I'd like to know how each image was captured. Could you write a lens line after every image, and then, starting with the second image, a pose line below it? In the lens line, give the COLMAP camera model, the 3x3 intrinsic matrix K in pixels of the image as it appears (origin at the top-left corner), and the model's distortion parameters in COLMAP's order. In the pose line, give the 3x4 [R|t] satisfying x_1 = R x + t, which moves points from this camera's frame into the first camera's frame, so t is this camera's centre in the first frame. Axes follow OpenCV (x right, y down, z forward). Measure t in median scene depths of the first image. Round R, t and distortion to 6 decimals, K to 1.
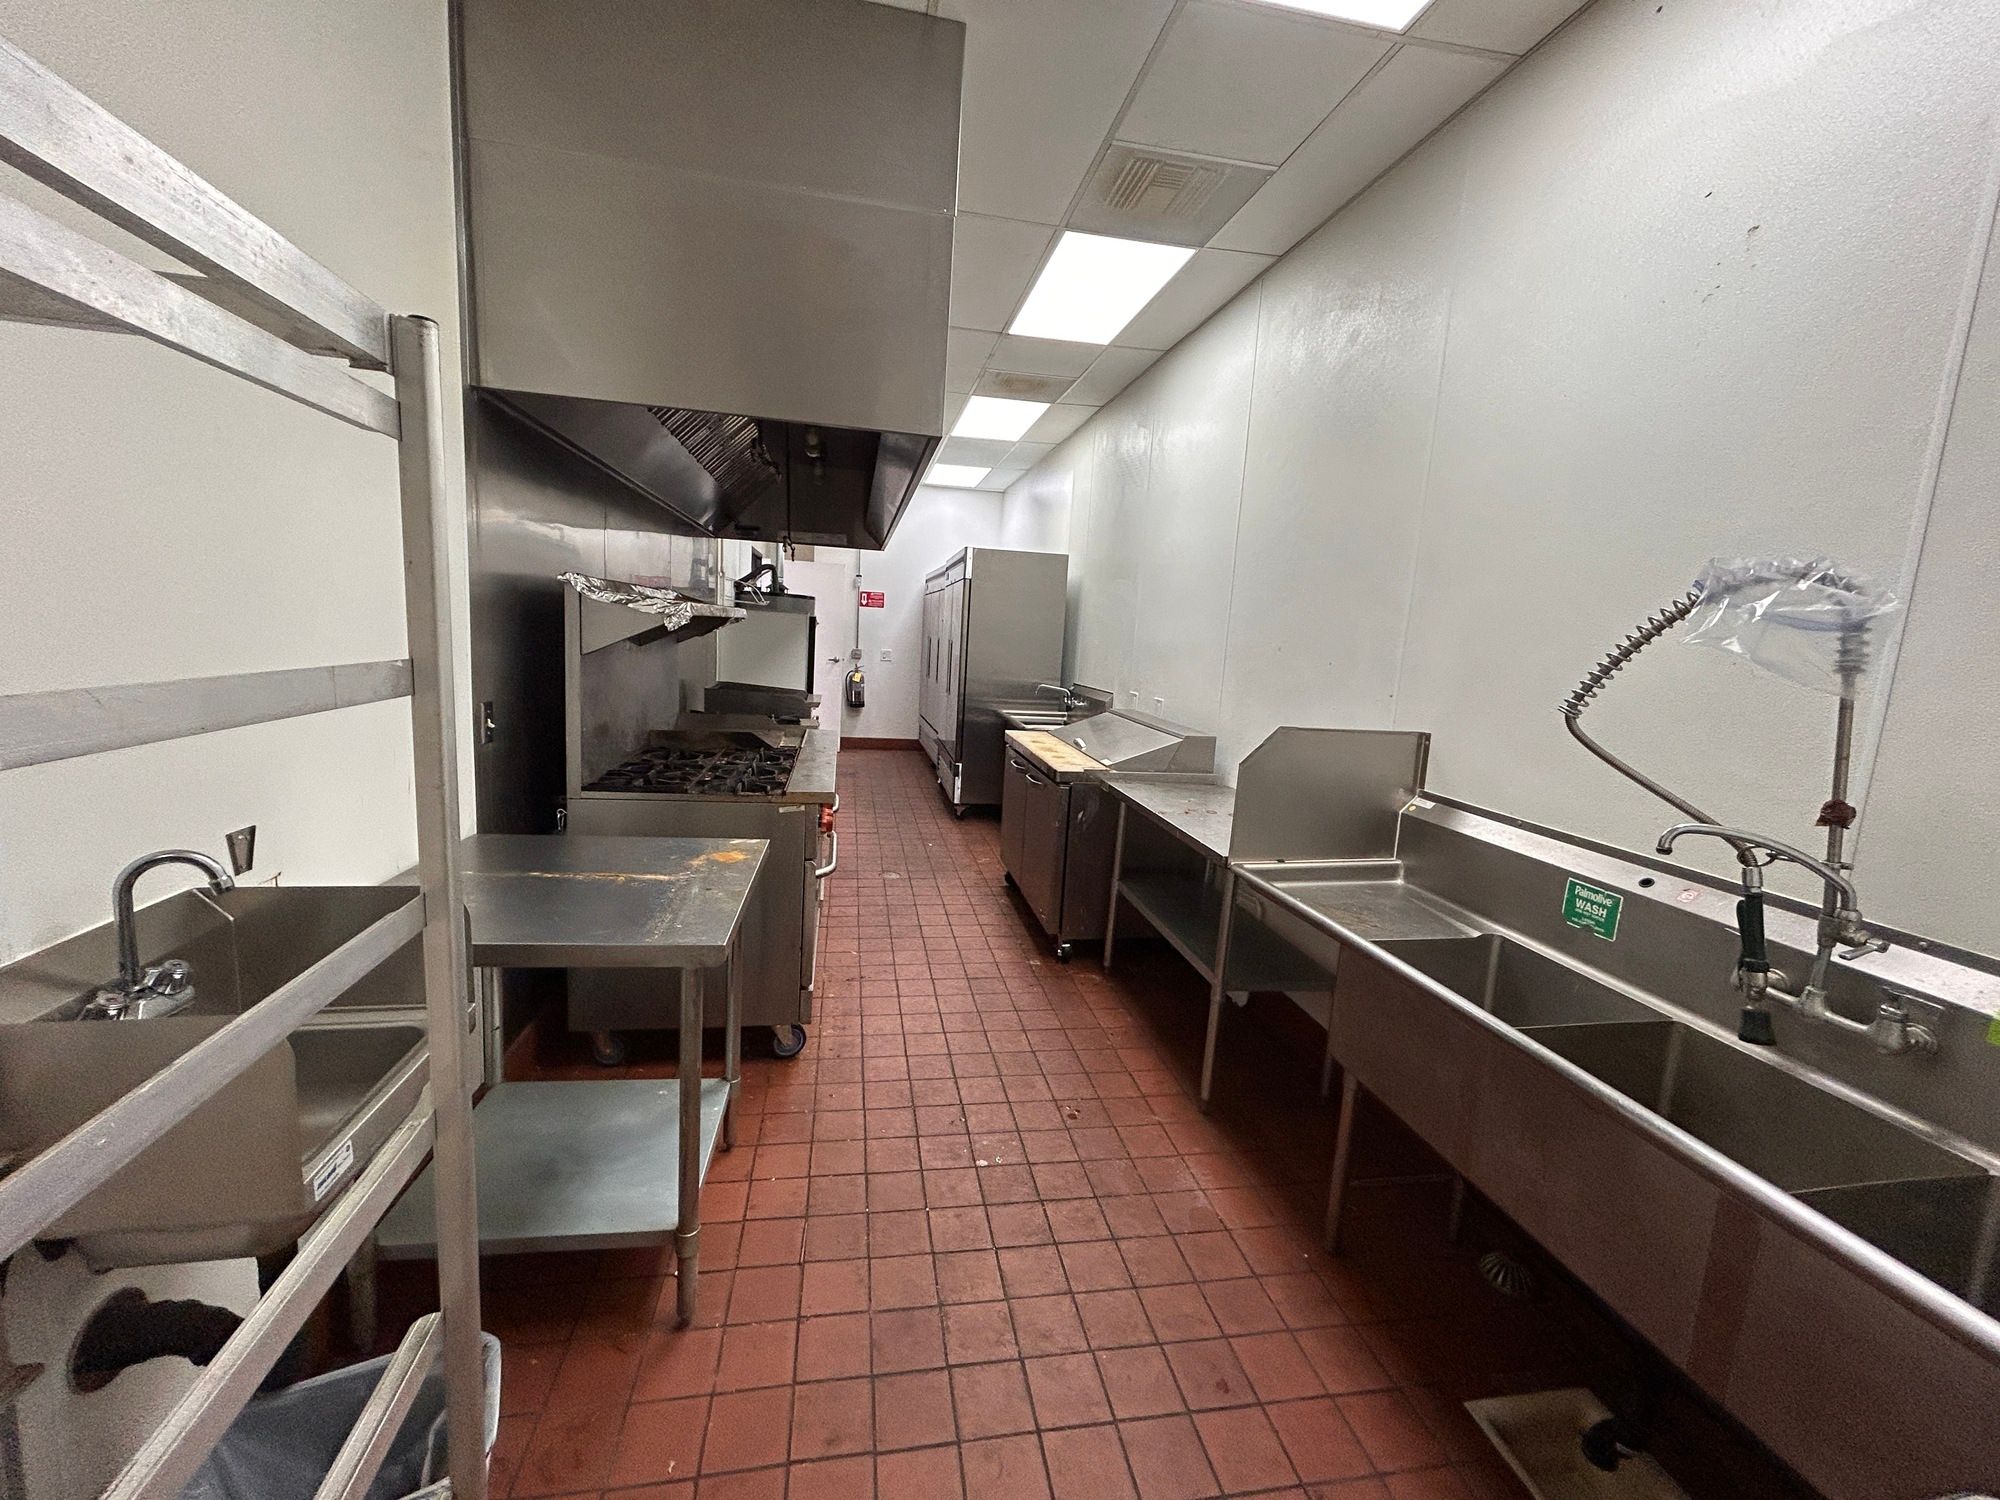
lens RADIAL K [[809.4, 0, 995.5], [0, 809.4, 747.8], [0, 0, 1]] dist [-0.002271, -0.000250]
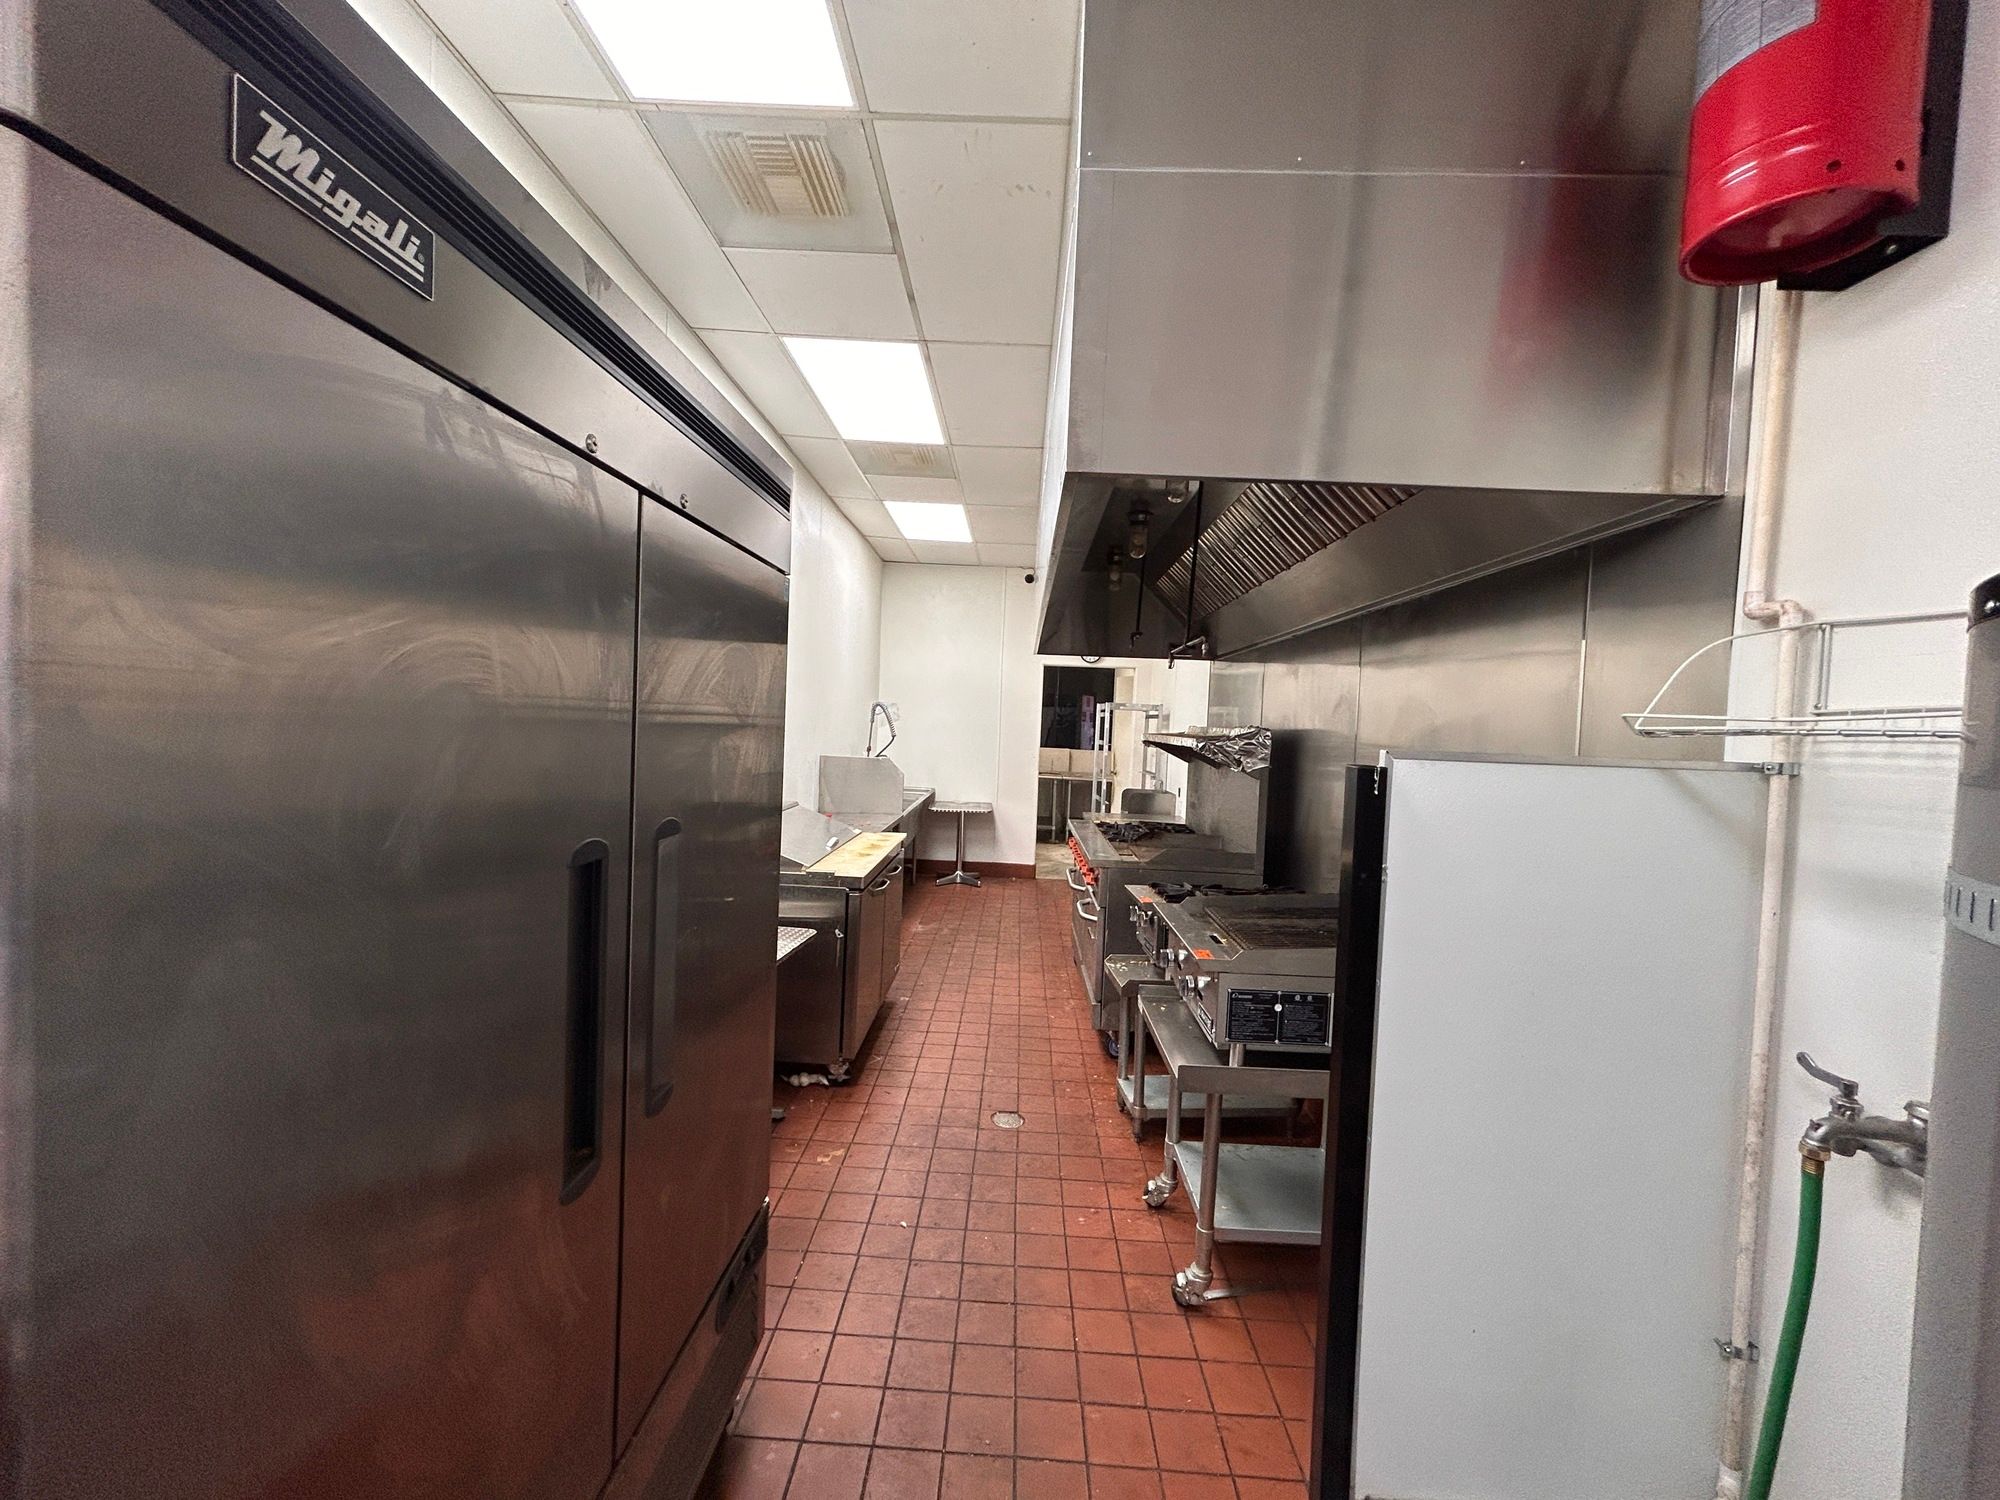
lens RADIAL K [[809.4, 0, 998.5], [0, 809.4, 749.3], [0, 0, 1]] dist [-0.002271, -0.000250]
pose [[-0.976474, -0.088423, 0.196670, -0.295397], [-0.049959, 0.980011, 0.192567, -0.343270], [-0.209766, 0.178211, -0.961373, 2.063504]]
